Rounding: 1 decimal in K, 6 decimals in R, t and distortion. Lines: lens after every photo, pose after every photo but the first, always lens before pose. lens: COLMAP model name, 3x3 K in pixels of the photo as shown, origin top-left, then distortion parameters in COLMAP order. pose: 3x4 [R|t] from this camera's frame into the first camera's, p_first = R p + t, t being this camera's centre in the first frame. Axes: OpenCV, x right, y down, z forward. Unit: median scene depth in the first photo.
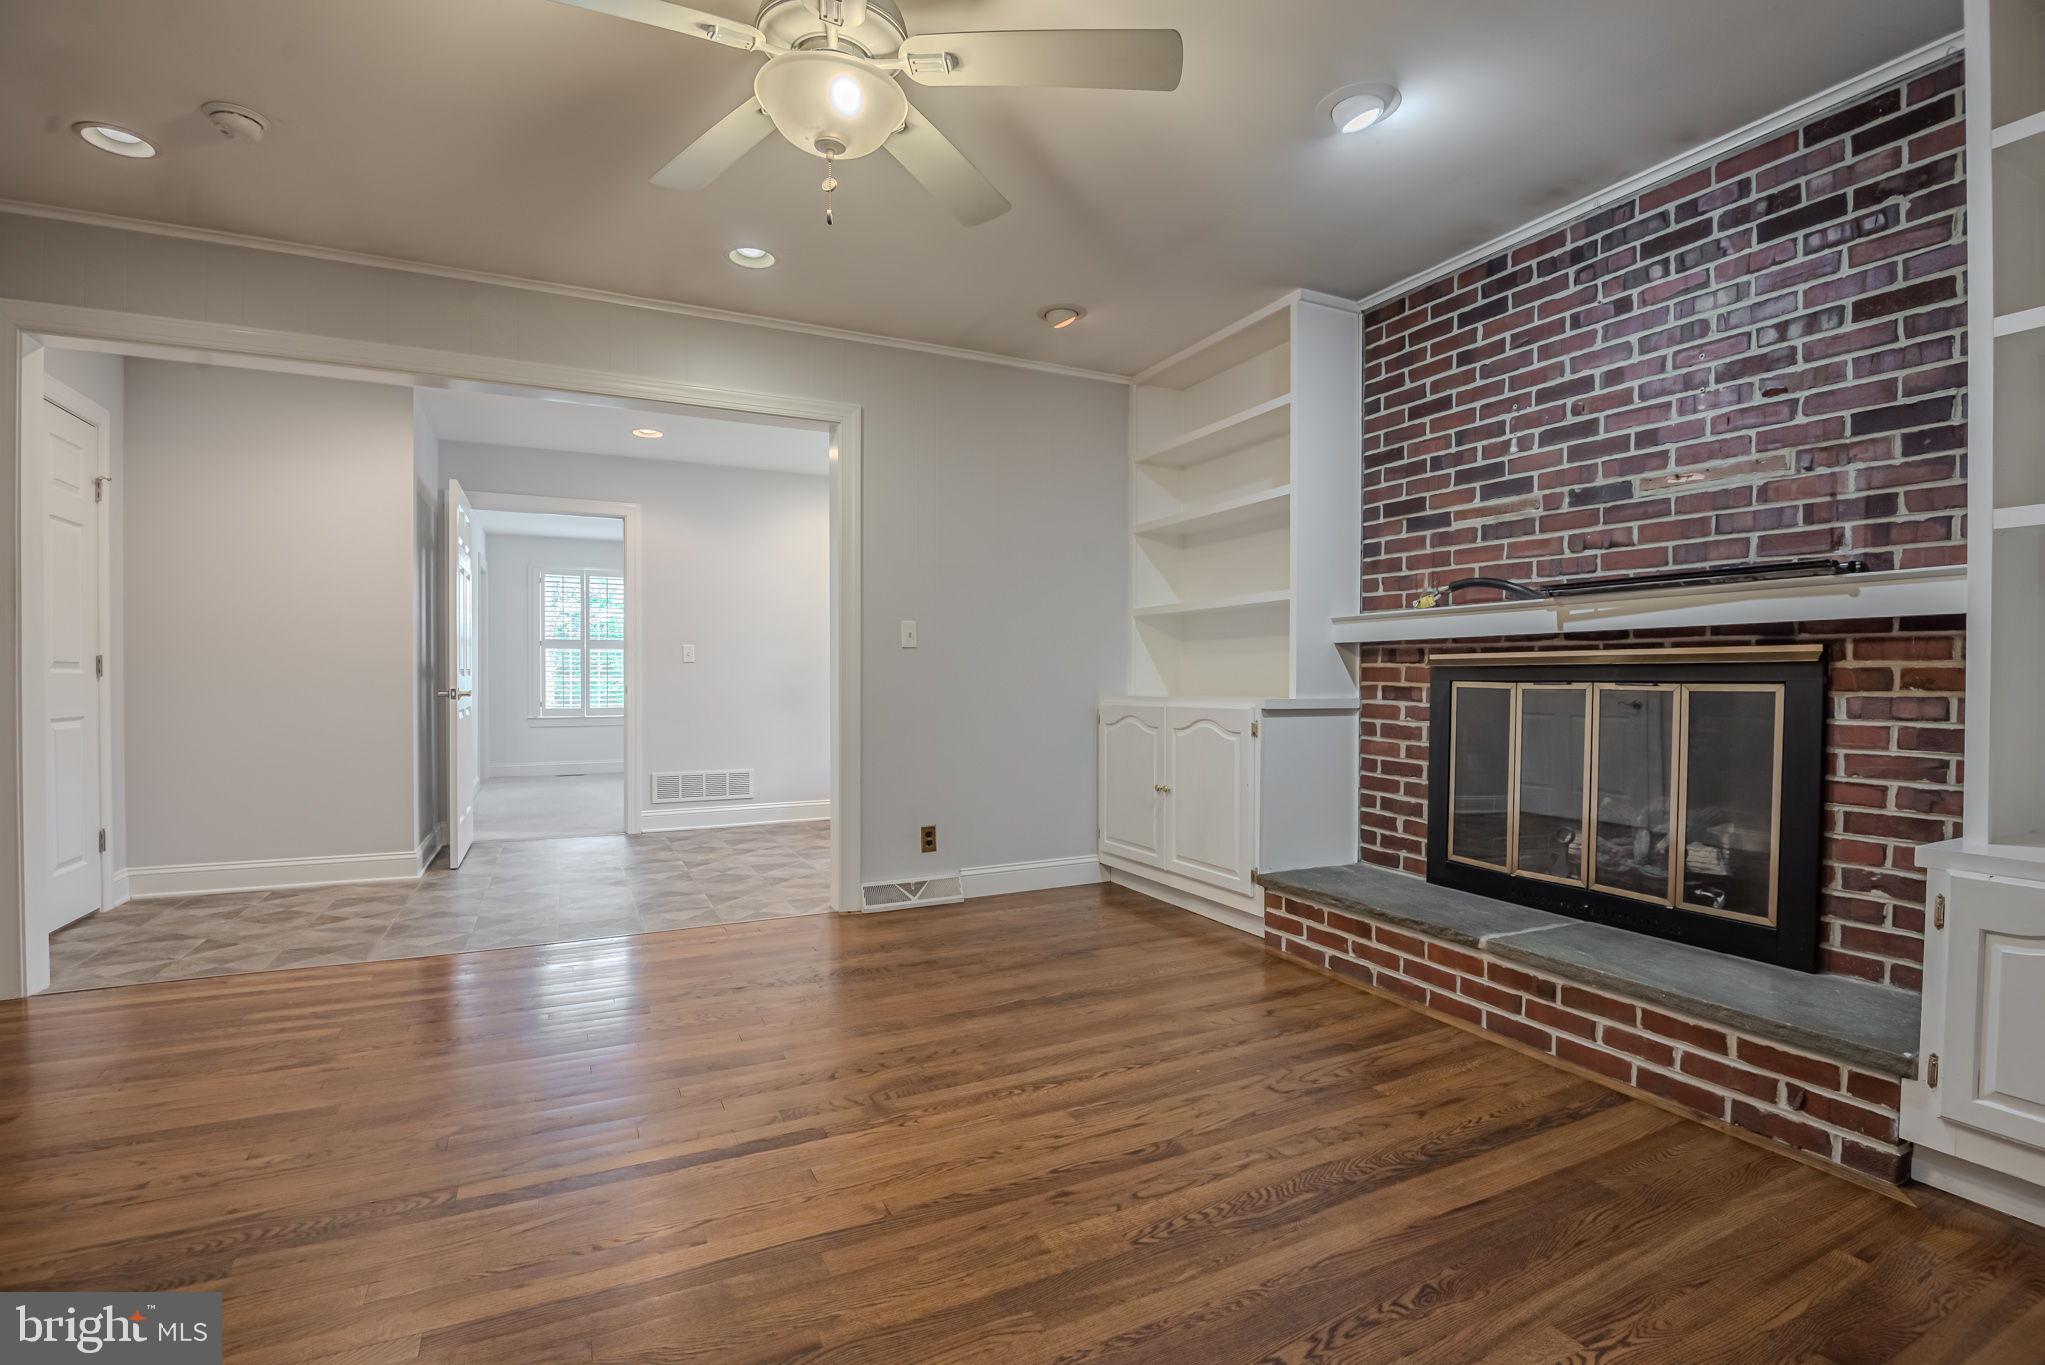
lens RADIAL K [[932.9, 0, 1025.1], [0, 932.9, 694.6], [0, 0, 1]] dist [-0.023162, -0.005334]
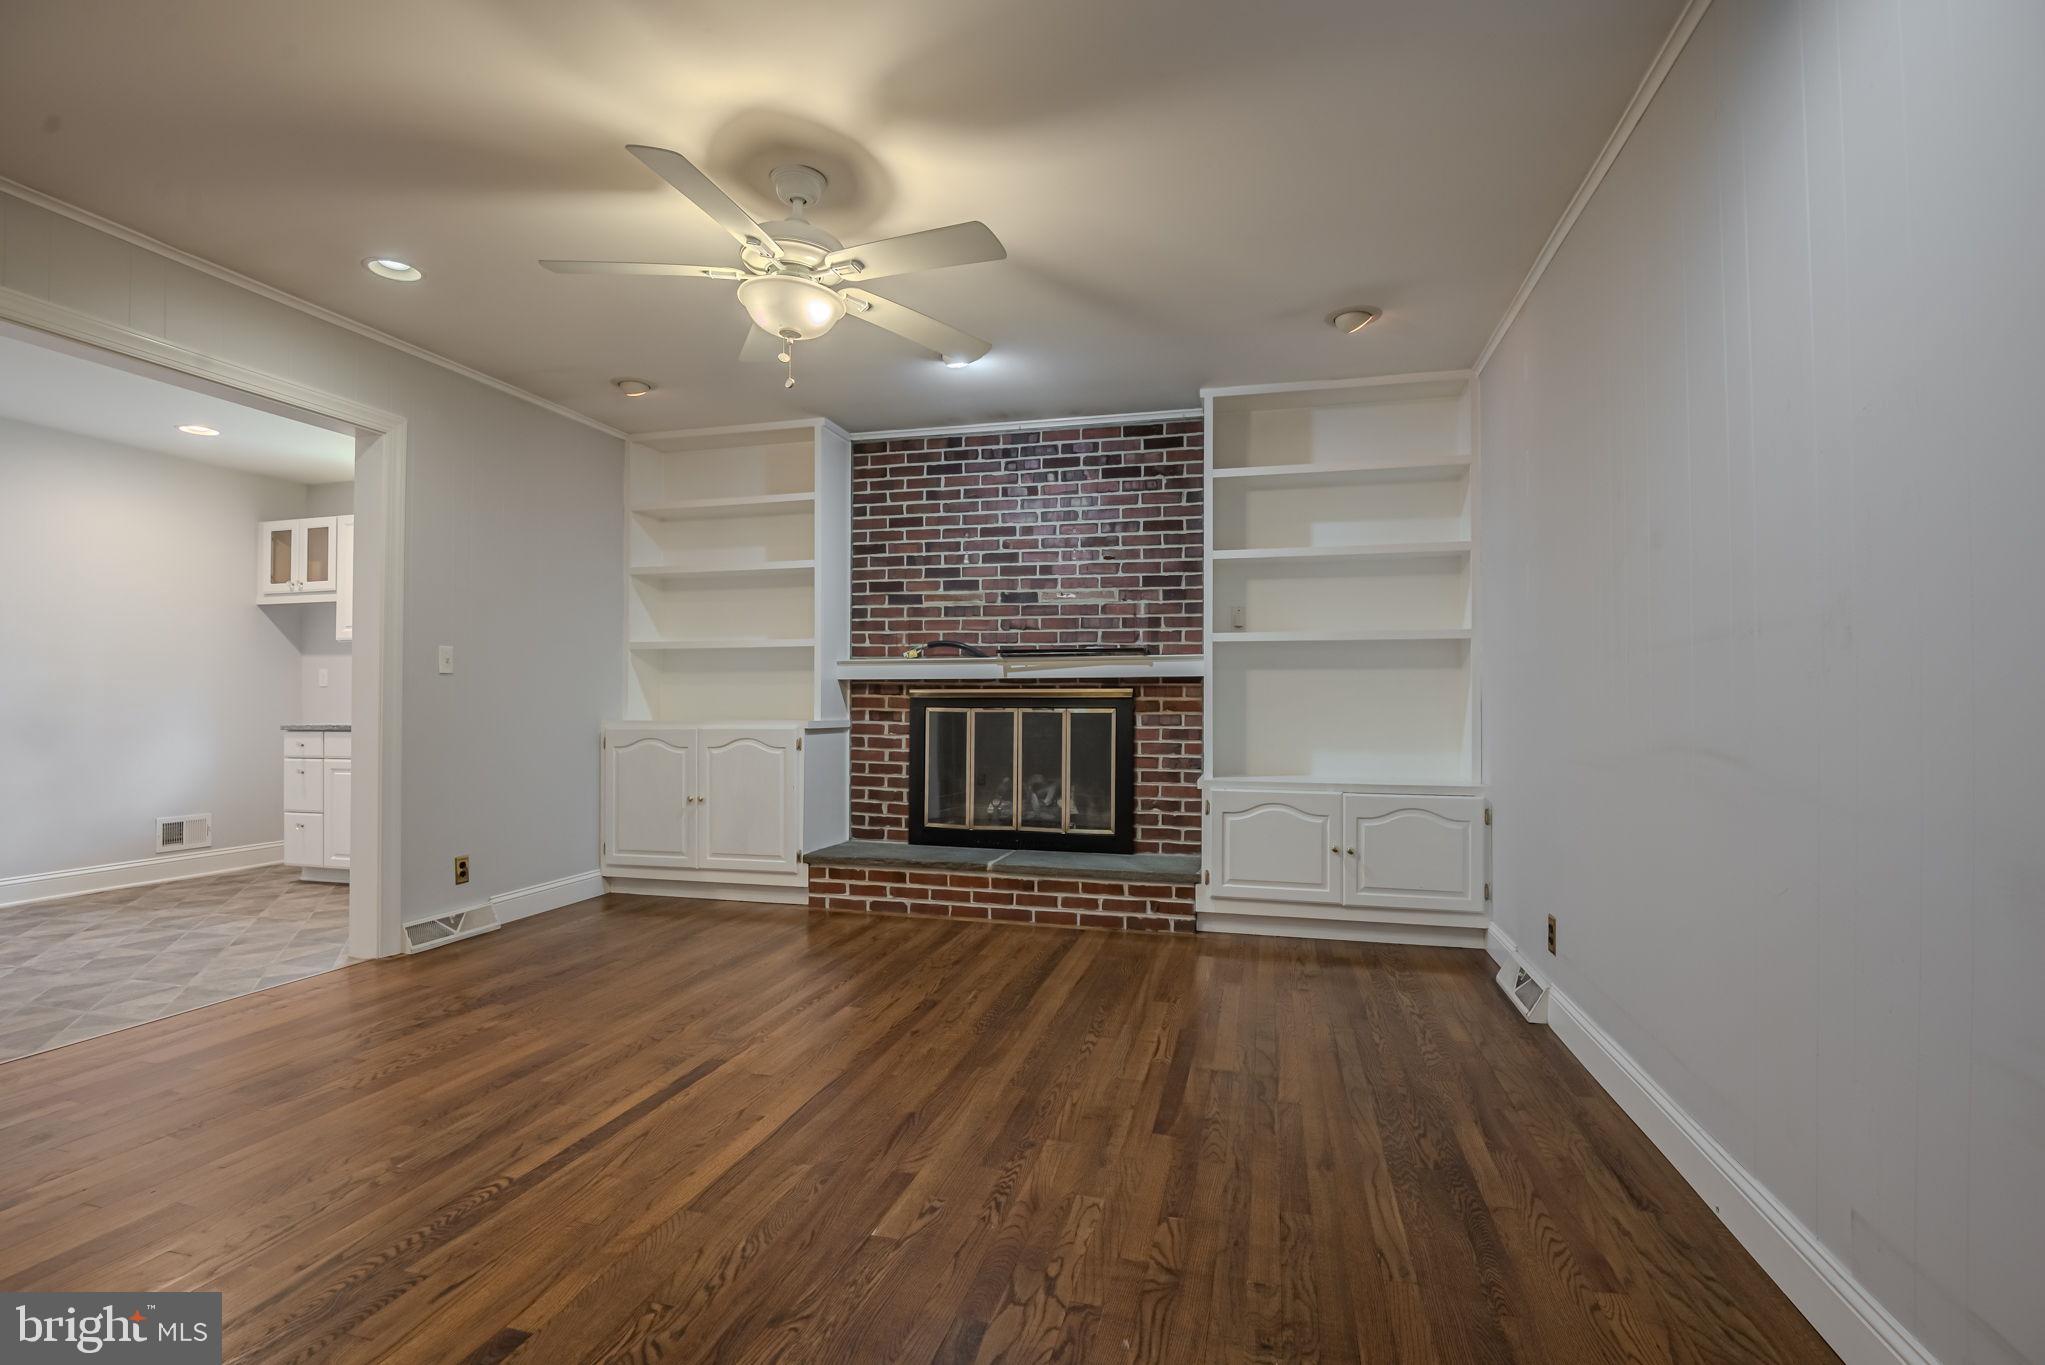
lens RADIAL K [[932.9, 0, 1025.1], [0, 932.9, 694.6], [0, 0, 1]] dist [-0.023162, -0.005334]
pose [[0.651667, 0.008050, 0.758463, -0.616317], [0.012559, 0.999692, -0.021401, -0.000957], [-0.758401, 0.023471, 0.651365, -0.113950]]
